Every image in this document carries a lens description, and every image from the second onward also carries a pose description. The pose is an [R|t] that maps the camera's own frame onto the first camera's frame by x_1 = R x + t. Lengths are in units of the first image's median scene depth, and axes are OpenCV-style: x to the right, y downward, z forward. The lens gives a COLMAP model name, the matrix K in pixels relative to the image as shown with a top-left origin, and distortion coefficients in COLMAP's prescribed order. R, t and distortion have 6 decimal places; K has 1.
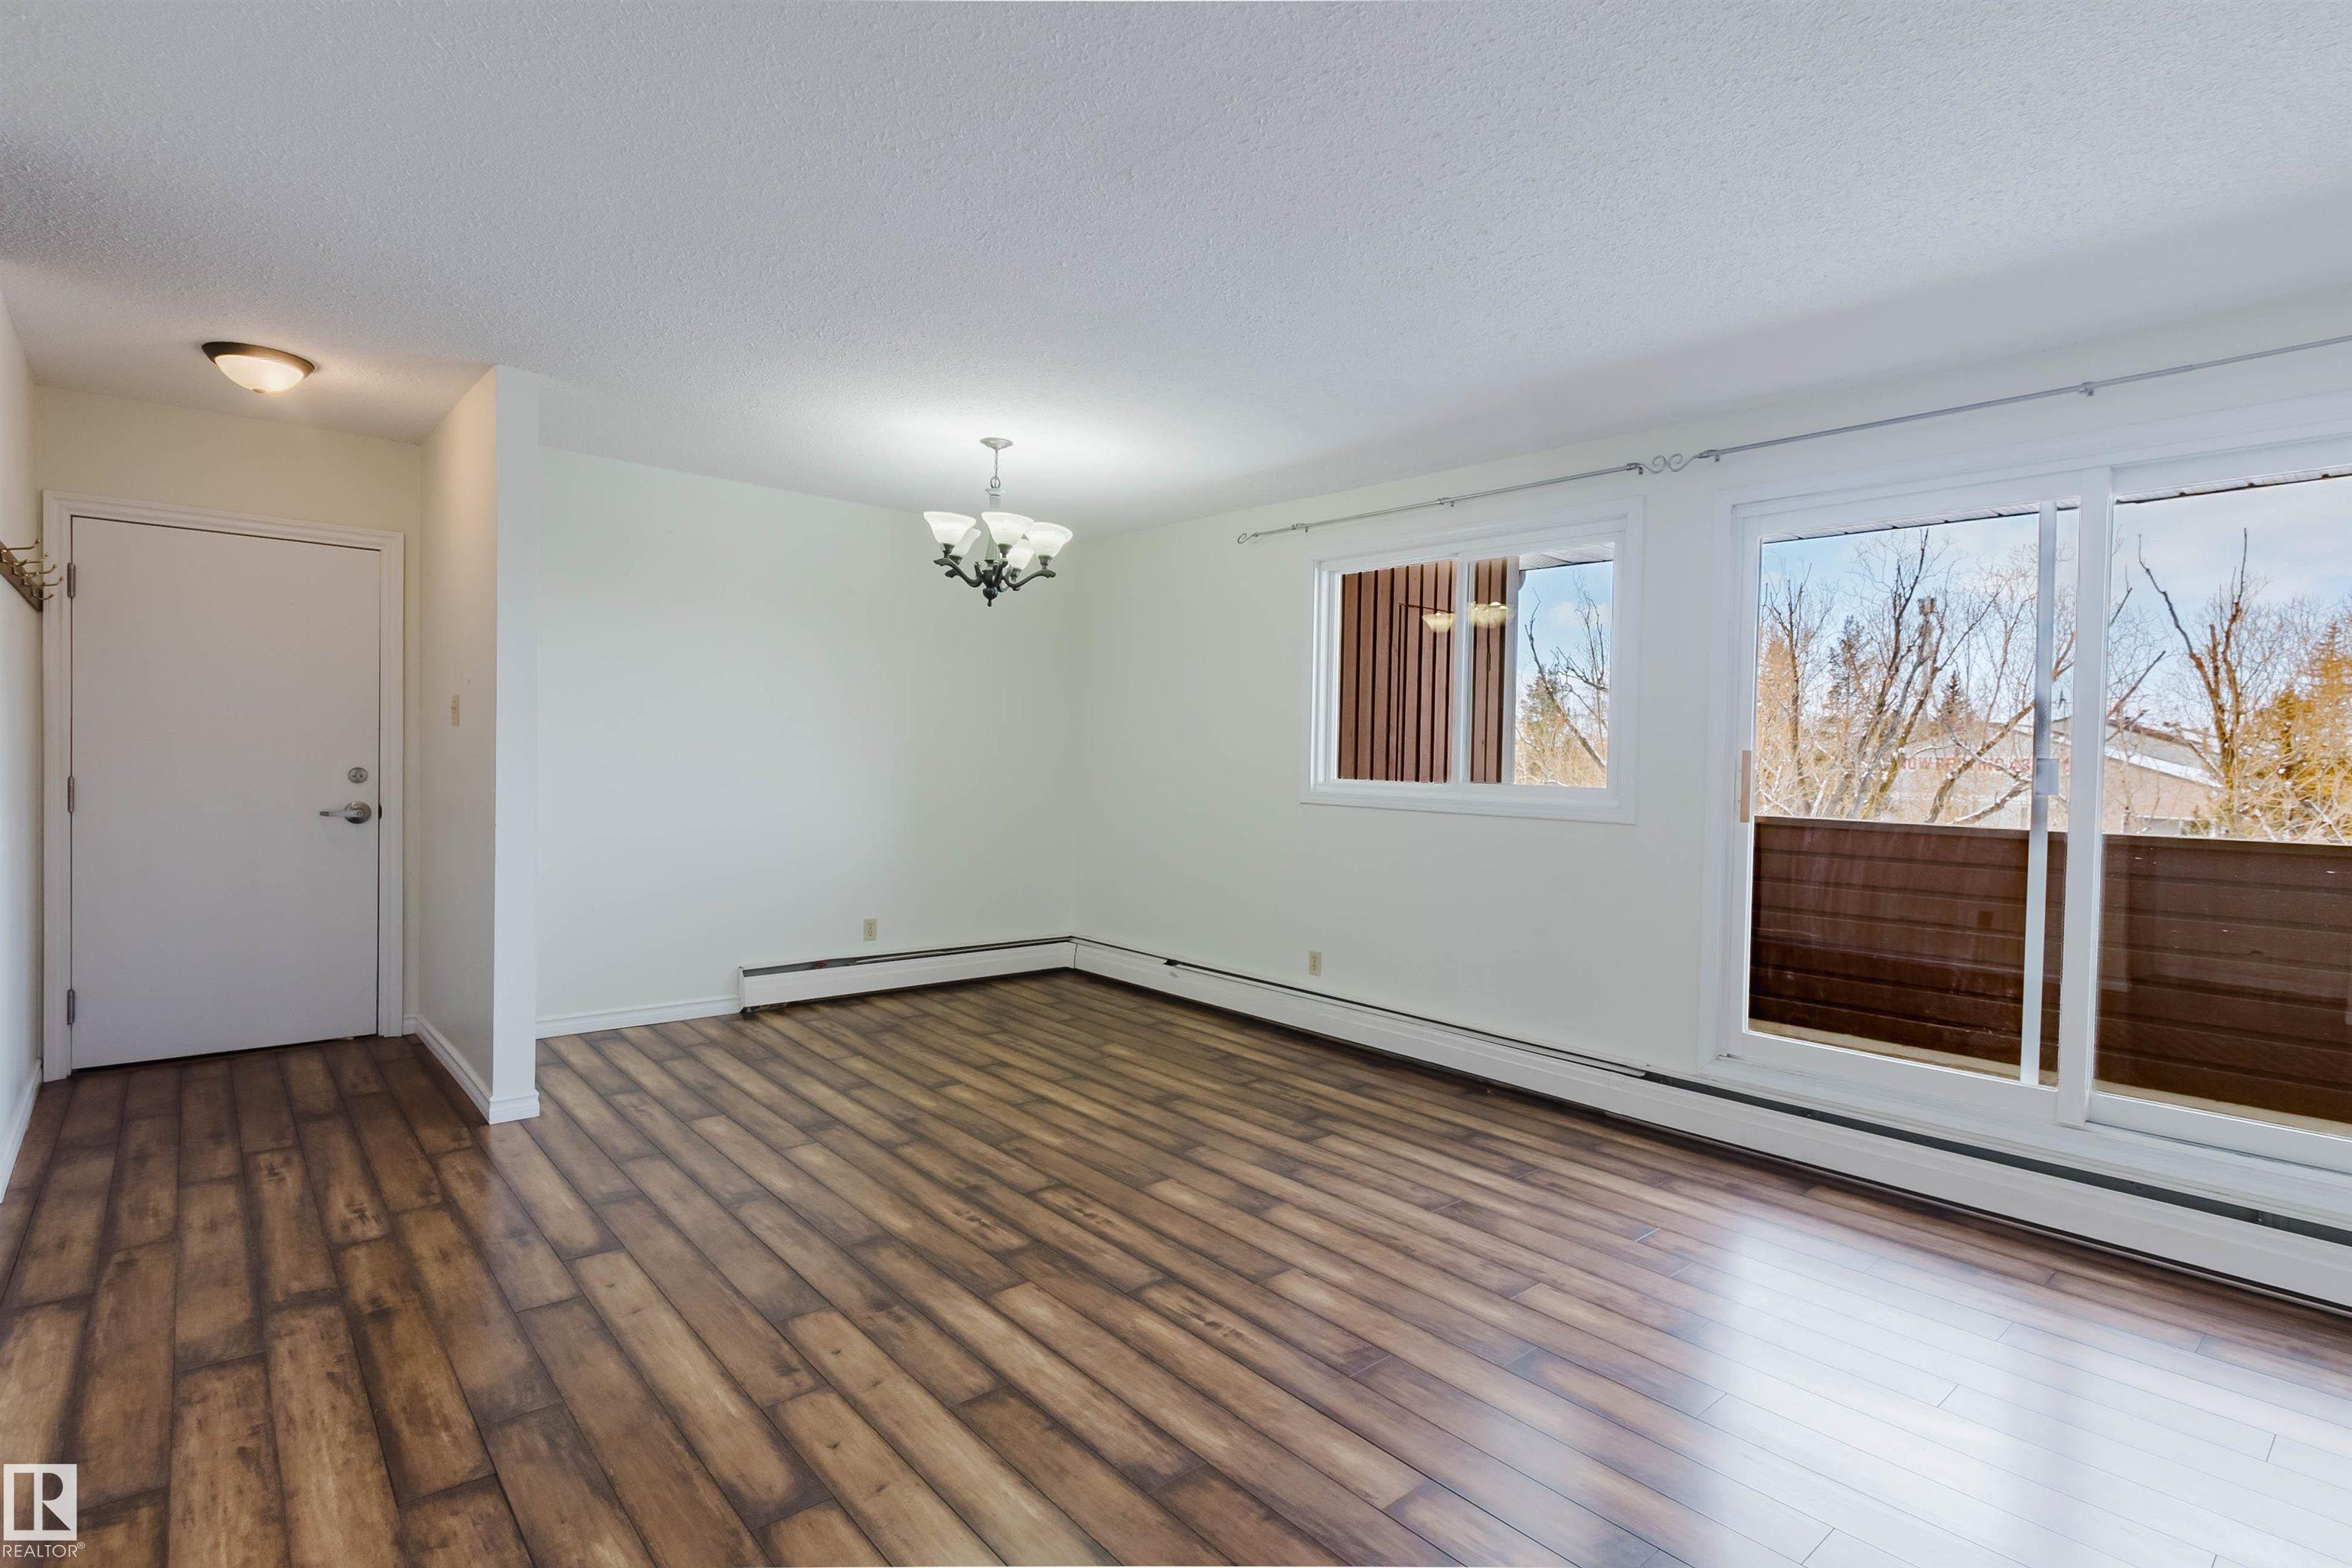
lens RADIAL K [[1132.4, 0, 1143.0], [0, 1132.4, 794.1], [0, 0, 1]] dist [0.001844, -0.002659]
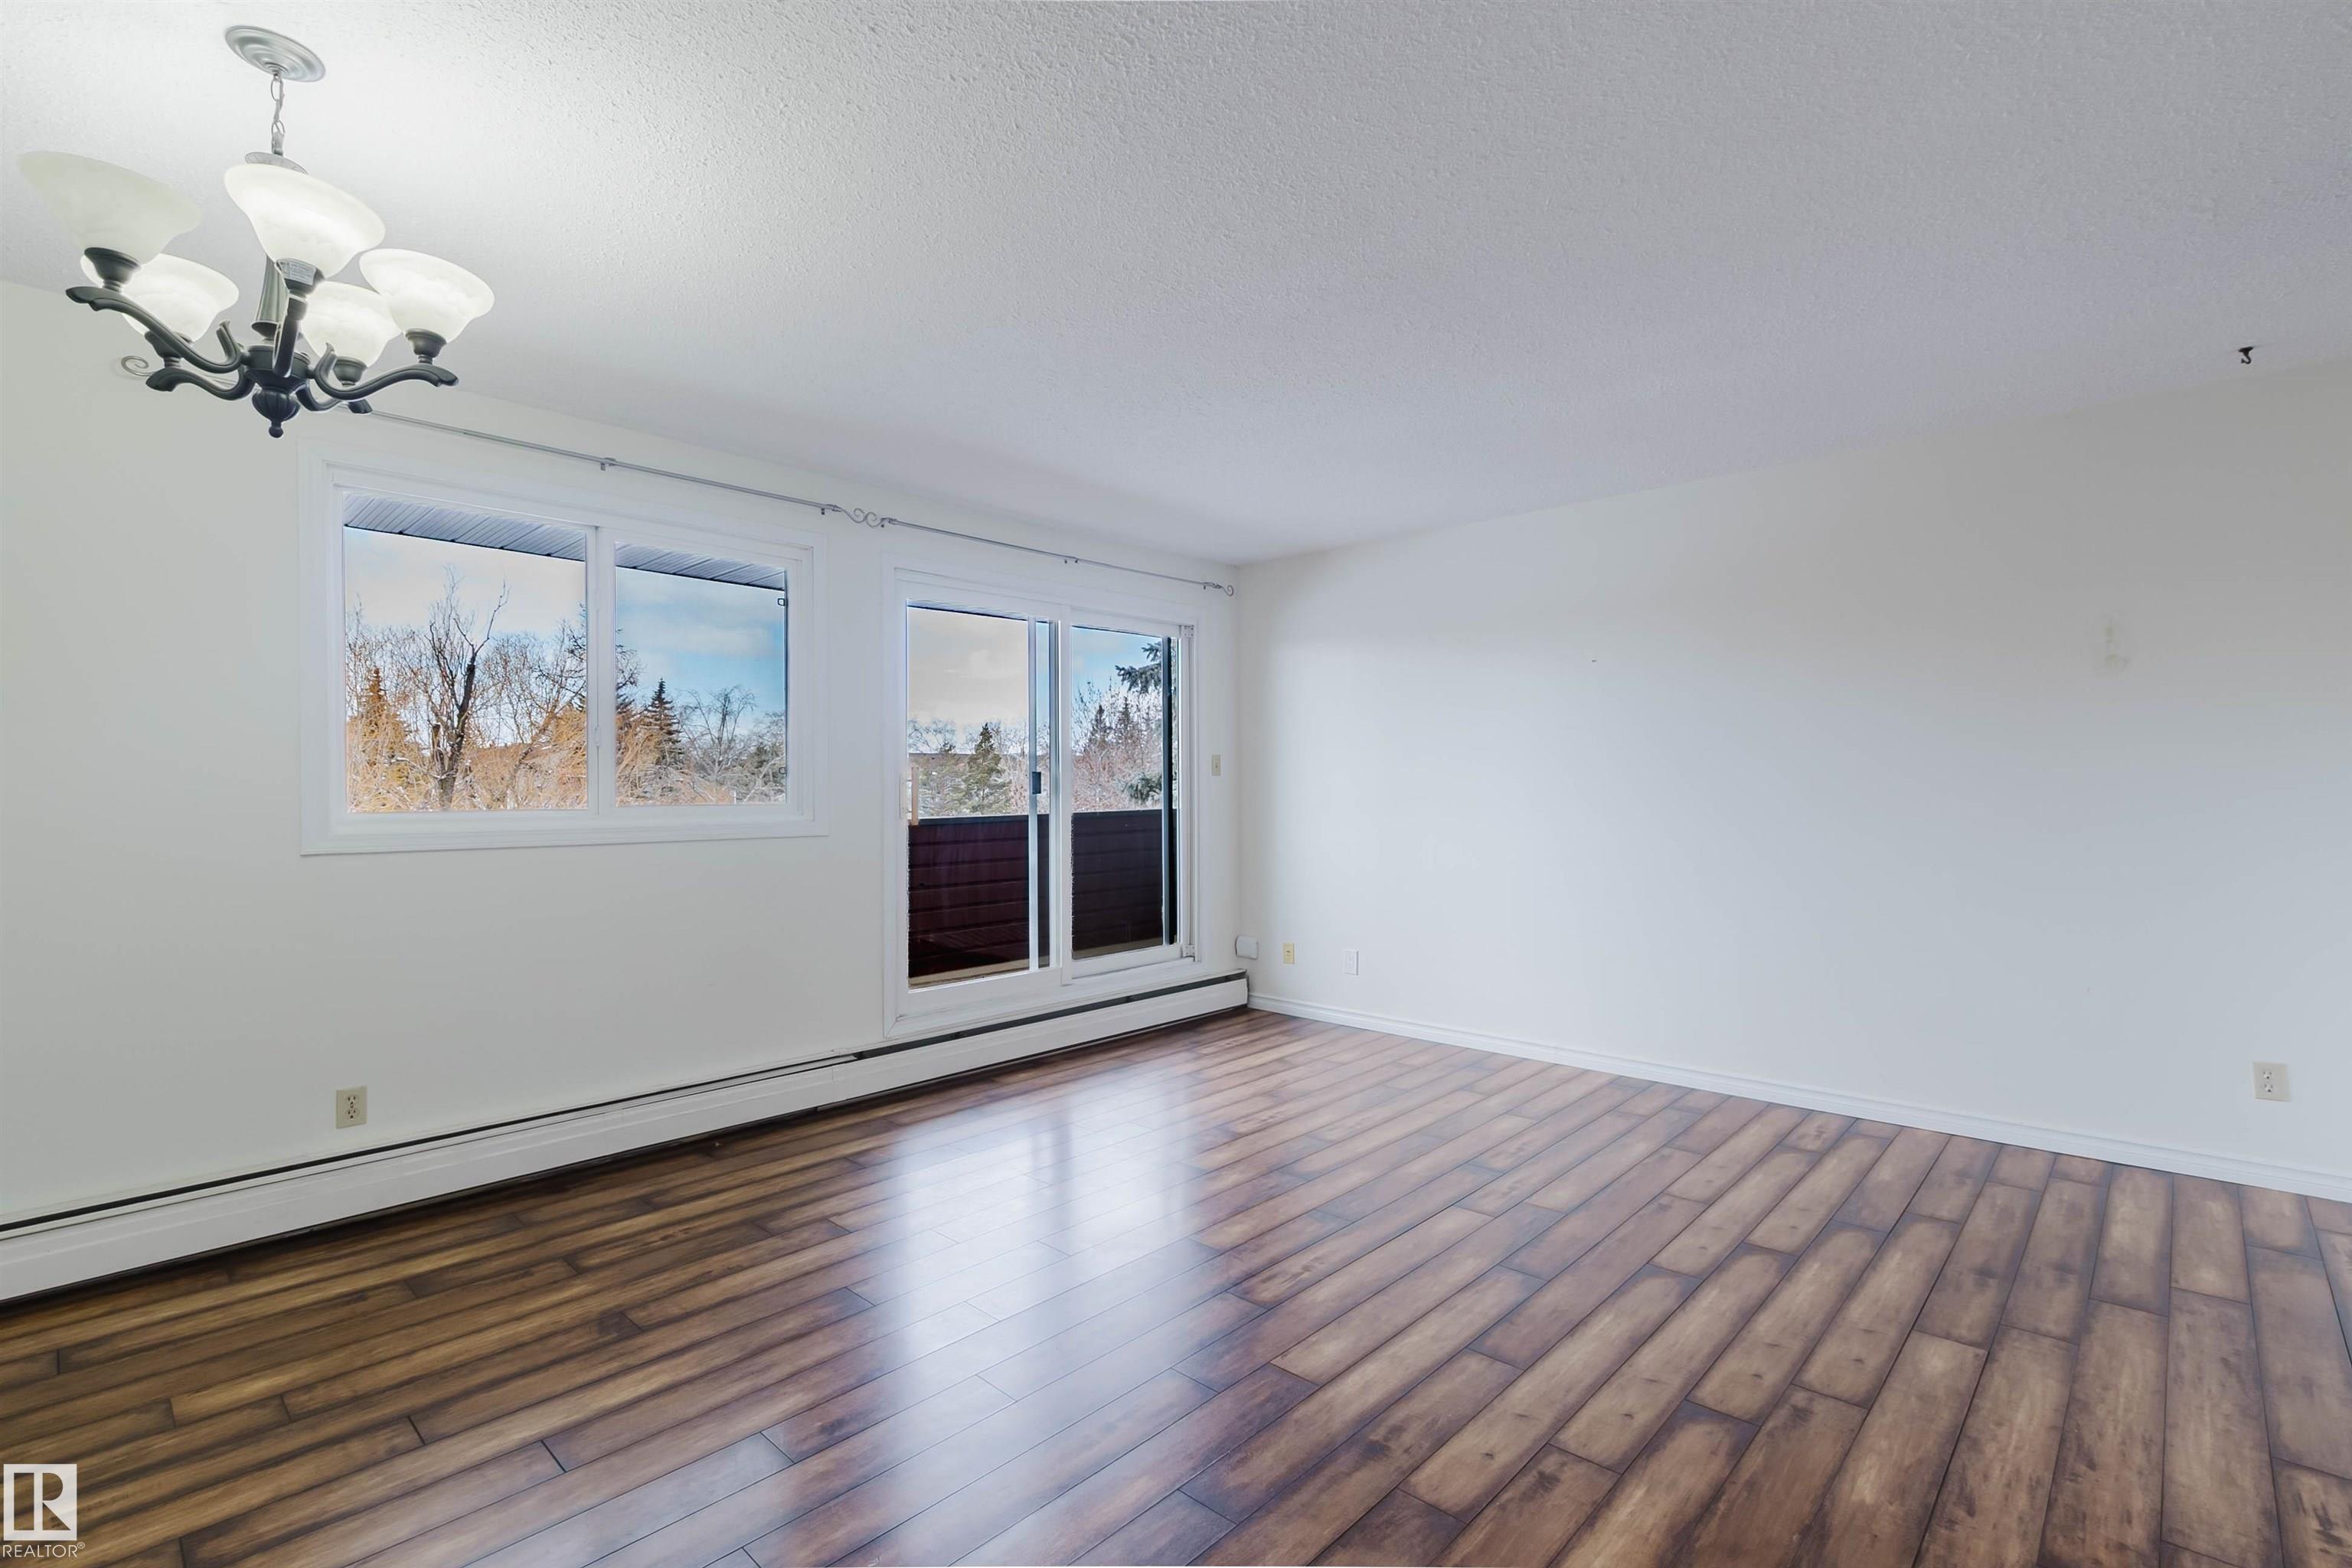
lens RADIAL K [[1069.3, 0, 1188.2], [0, 1069.3, 777.4], [0, 0, 1]] dist [0.000525, -0.001234]
pose [[-0.120455, -0.019236, 0.992532, -0.810609], [0.034115, 0.999141, 0.023504, -0.052052], [-0.992132, 0.036692, -0.119695, 0.999974]]
